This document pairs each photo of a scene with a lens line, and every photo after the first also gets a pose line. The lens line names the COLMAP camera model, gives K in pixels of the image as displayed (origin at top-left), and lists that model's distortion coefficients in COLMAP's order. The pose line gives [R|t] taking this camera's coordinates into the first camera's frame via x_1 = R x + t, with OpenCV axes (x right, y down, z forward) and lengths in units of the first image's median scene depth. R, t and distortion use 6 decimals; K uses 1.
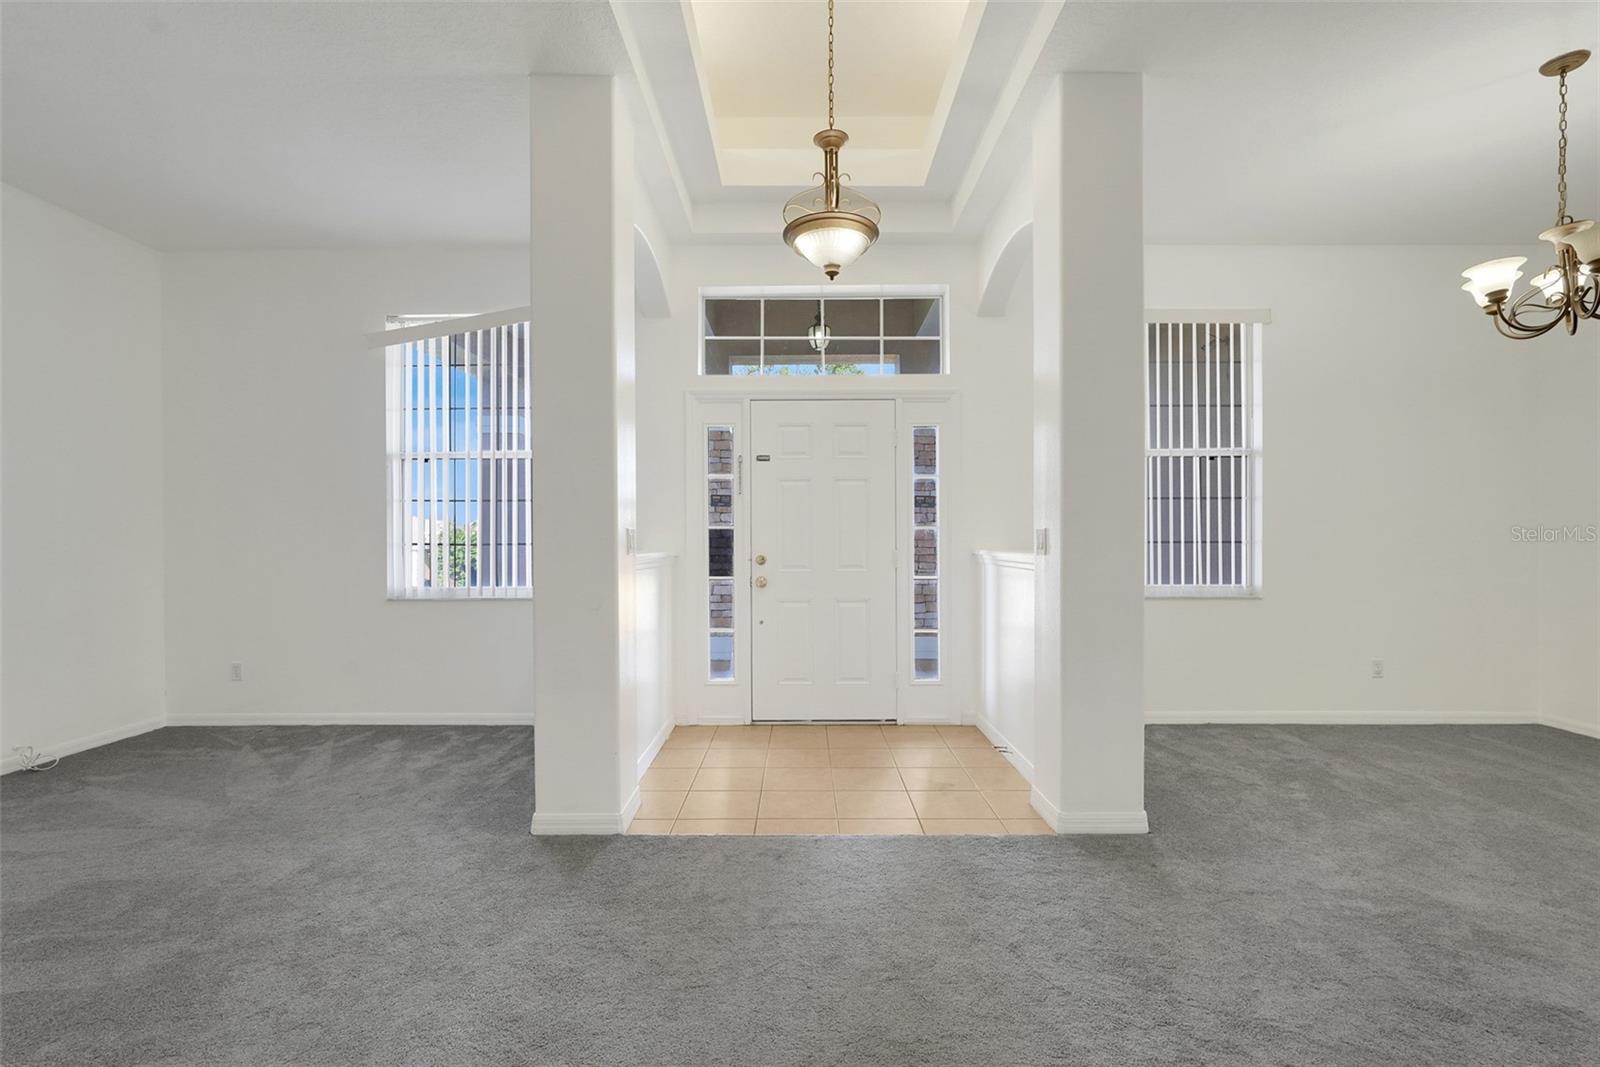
lens RADIAL K [[704.4, 0, 799.7], [0, 704.4, 537.1], [0, 0, 1]] dist [-0.021968, 0.008116]
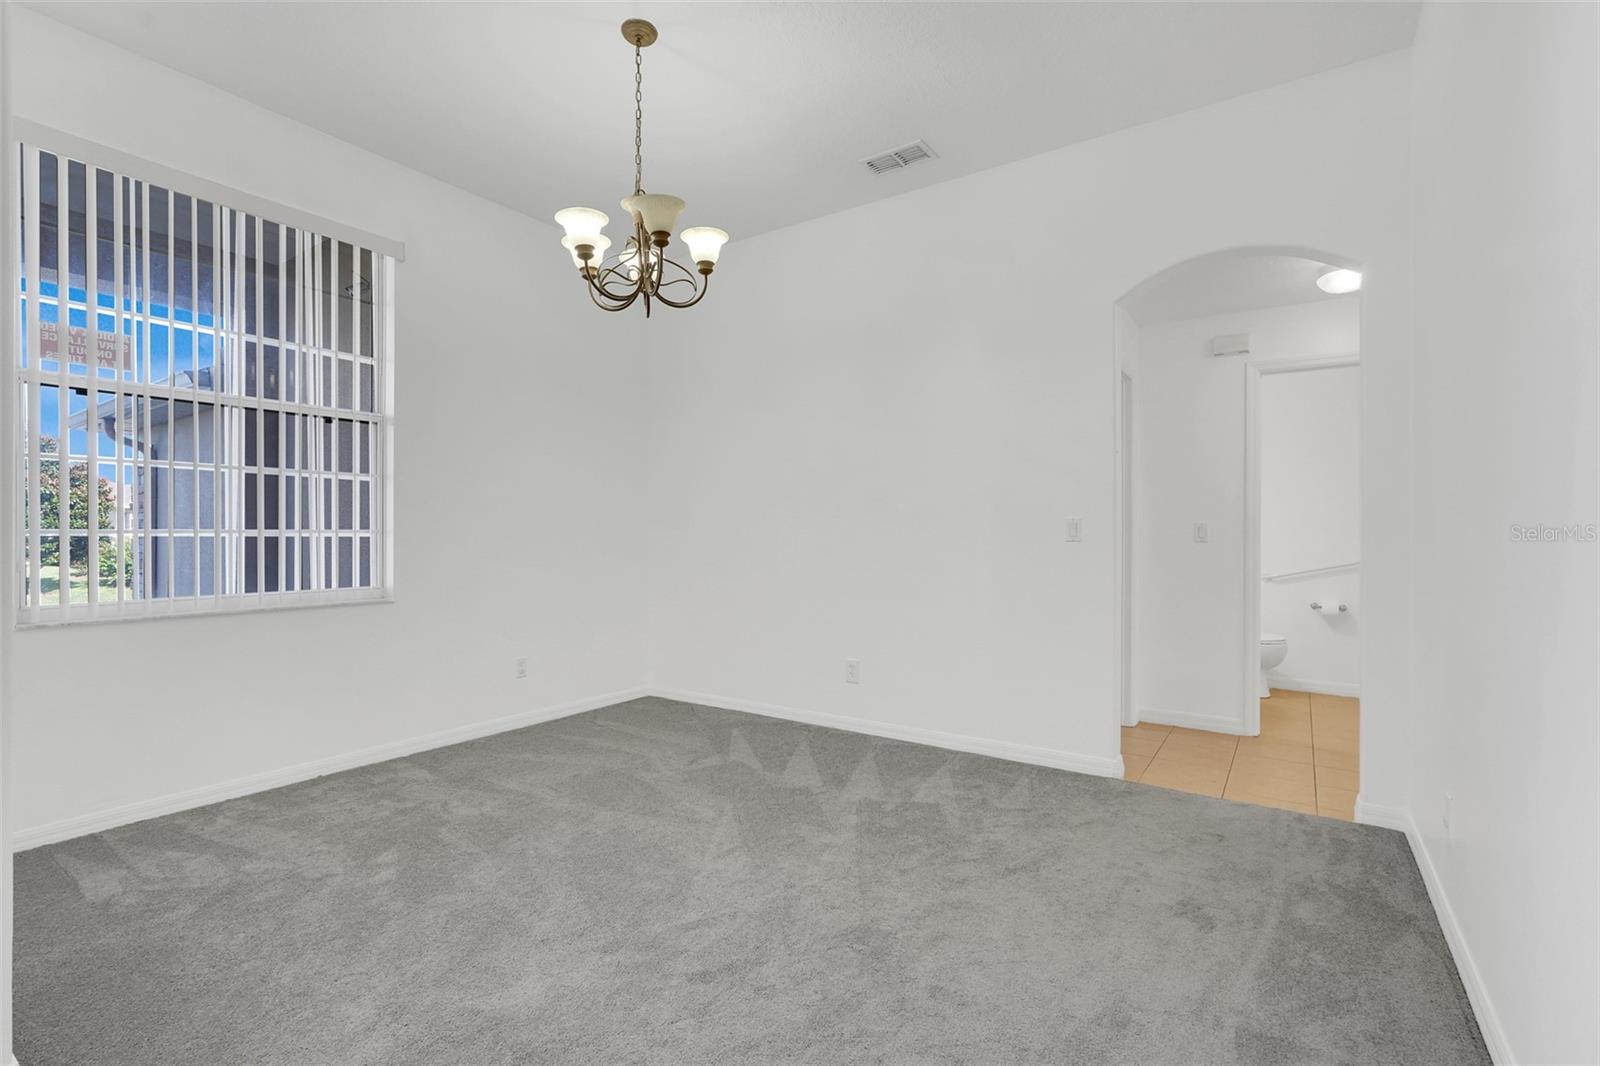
lens RADIAL K [[704.4, 0, 799.7], [0, 704.4, 536.6], [0, 0, 1]] dist [-0.021968, 0.008116]
pose [[0.554163, -0.004355, 0.832397, 0.378394], [0.002881, 0.999990, 0.003314, 0.017385], [-0.832403, 0.000562, 0.554170, 0.251760]]
